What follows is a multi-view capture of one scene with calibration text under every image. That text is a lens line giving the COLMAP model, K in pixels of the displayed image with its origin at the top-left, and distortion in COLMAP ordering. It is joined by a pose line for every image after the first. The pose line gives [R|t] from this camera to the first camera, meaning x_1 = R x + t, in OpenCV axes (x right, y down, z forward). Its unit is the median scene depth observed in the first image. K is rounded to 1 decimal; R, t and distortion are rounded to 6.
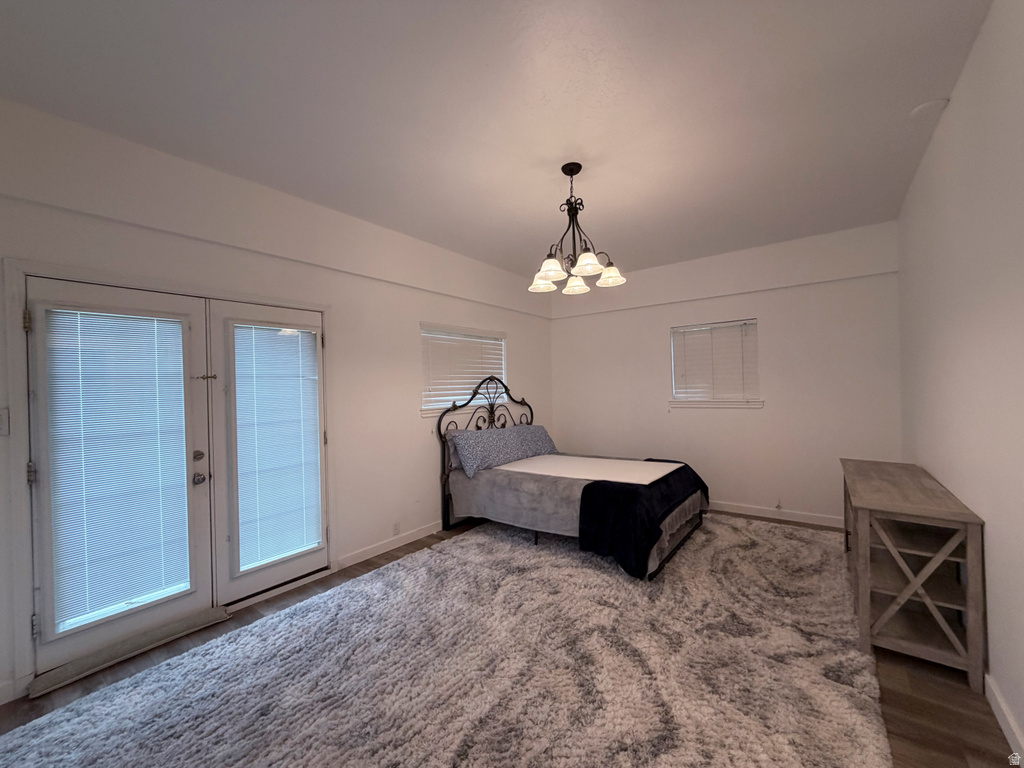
lens RADIAL K [[407.3, 0, 512.7], [0, 407.3, 383.5], [0, 0, 1]] dist [-0.001175, 0.000051]
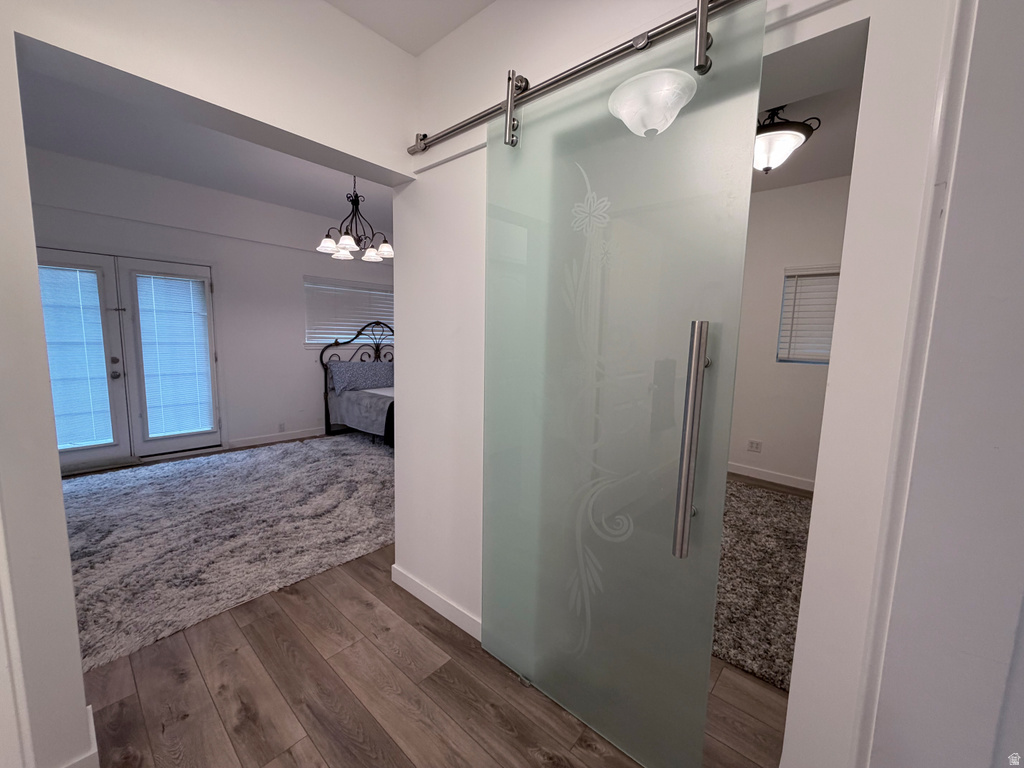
lens RADIAL K [[407.3, 0, 512.3], [0, 407.3, 385.6], [0, 0, 1]] dist [-0.001175, 0.000051]
pose [[0.996373, 0.058150, -0.062124, 0.670927], [-0.050090, 0.990989, 0.124223, 0.002415], [0.068787, -0.120661, 0.990308, -0.354997]]
